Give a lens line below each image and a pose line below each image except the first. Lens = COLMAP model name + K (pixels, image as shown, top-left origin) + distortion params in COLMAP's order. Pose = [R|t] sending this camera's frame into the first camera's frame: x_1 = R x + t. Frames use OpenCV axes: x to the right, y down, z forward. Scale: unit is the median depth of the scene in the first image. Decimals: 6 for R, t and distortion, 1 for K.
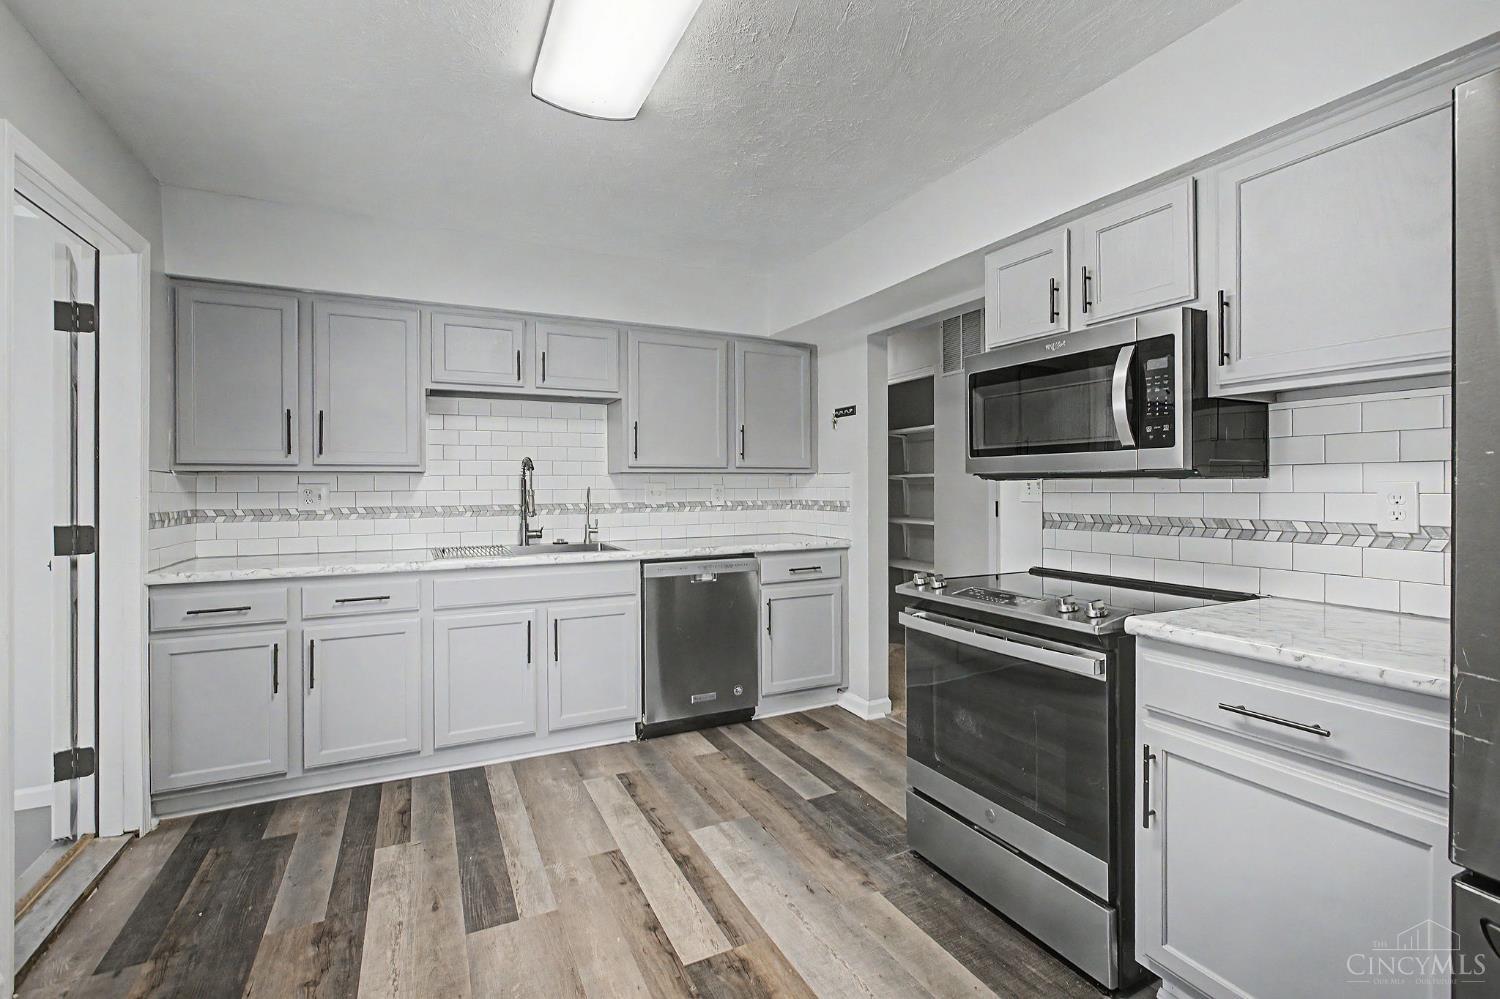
lens RADIAL K [[672.2, 0, 752.2], [0, 672.2, 486.4], [0, 0, 1]] dist [0.001348, 0.000041]
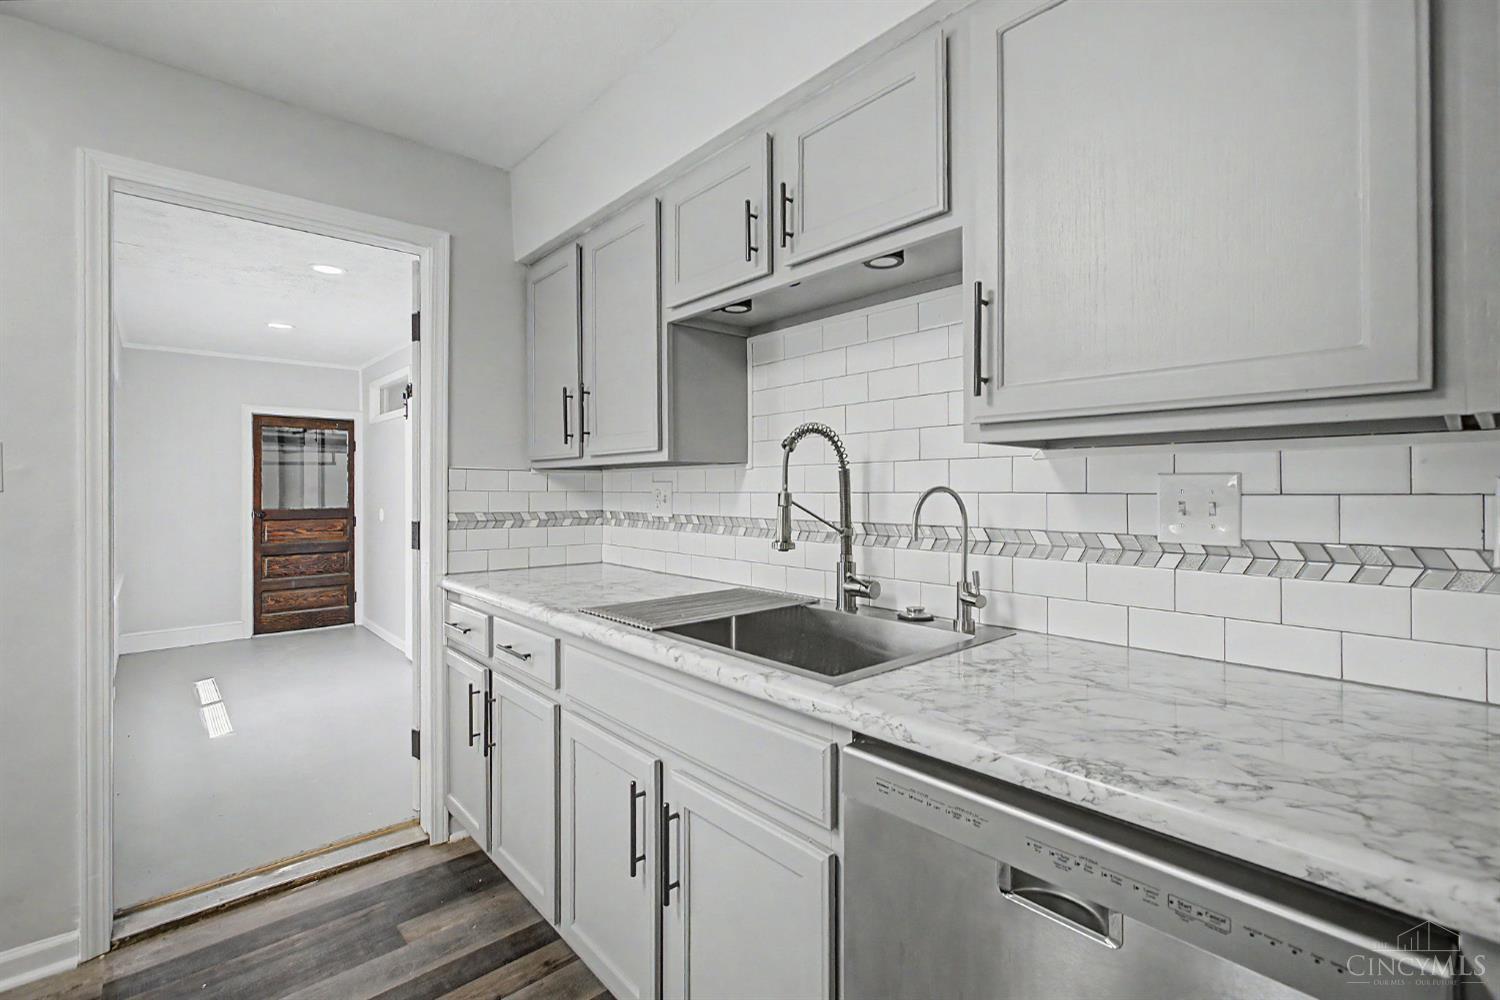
lens RADIAL K [[672.2, 0, 752.2], [0, 672.2, 486.9], [0, 0, 1]] dist [0.001348, 0.000041]
pose [[0.262974, 0.001612, -0.964802, 0.116491], [0.001115, 0.999997, 0.001975, 0.000250], [0.964802, -0.001595, 0.262971, 0.898765]]
